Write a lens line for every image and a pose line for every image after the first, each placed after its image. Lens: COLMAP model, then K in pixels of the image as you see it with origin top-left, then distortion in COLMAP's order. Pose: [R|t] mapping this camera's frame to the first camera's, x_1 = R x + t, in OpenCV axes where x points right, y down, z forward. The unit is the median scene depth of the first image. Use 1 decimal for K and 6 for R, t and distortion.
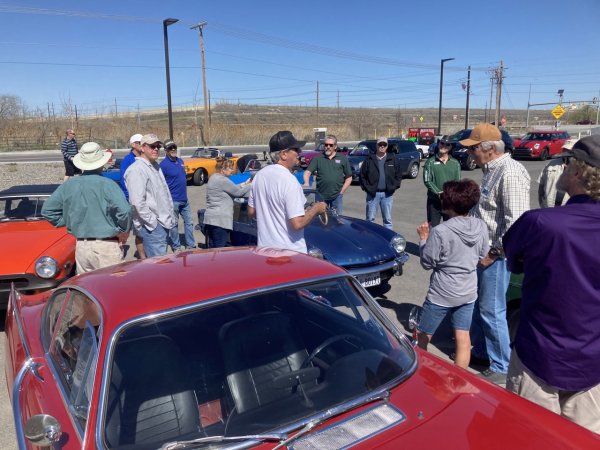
lens RADIAL K [[488.3, 0, 296.3], [0, 488.3, 230.9], [0, 0, 1]] dist [0.037426, -0.032275]
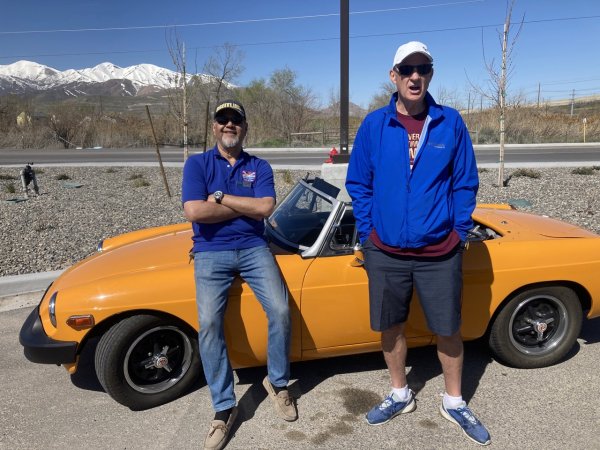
lens RADIAL K [[488.3, 0, 297.2], [0, 488.3, 228.1], [0, 0, 1]] dist [0.037426, -0.032275]
pose [[0.689735, 0.143163, -0.709768, -0.010307], [-0.134410, 0.988536, 0.068775, -0.034347], [0.711477, 0.047964, 0.701070, 0.183318]]
